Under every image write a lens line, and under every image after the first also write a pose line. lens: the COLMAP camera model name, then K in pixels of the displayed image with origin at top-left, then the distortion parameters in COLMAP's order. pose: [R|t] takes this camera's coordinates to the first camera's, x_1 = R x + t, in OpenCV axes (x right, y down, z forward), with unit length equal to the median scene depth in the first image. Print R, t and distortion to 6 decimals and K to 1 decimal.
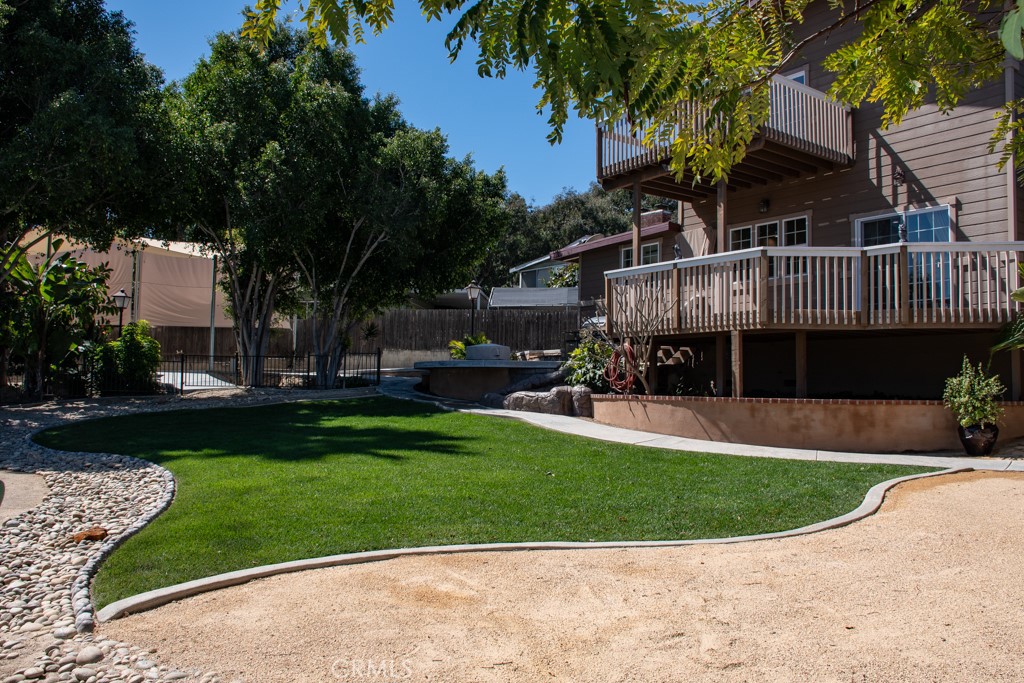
lens RADIAL K [[800.0, 0, 505.3], [0, 800.0, 343.9], [0, 0, 1]] dist [-0.130890, 0.073965]
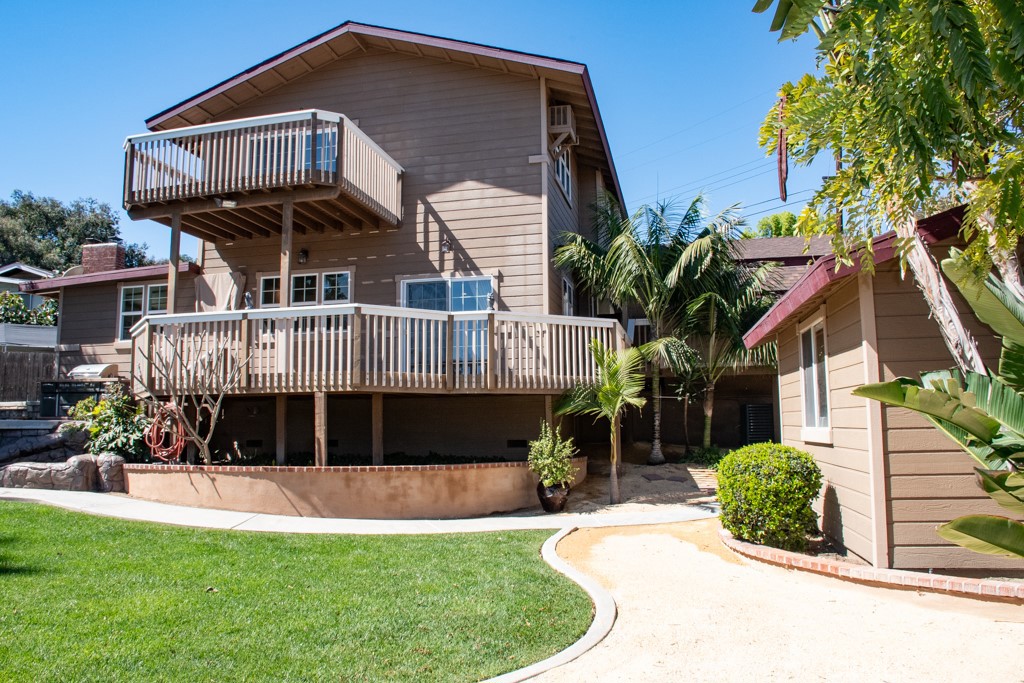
lens RADIAL K [[800.0, 0, 506.8], [0, 800.0, 340.8], [0, 0, 1]] dist [-0.130890, 0.073965]
pose [[0.747924, 0.051427, 0.661790, -0.145809], [-0.011095, 0.997824, -0.065001, -0.017255], [-0.663692, 0.041274, 0.746866, 0.154432]]
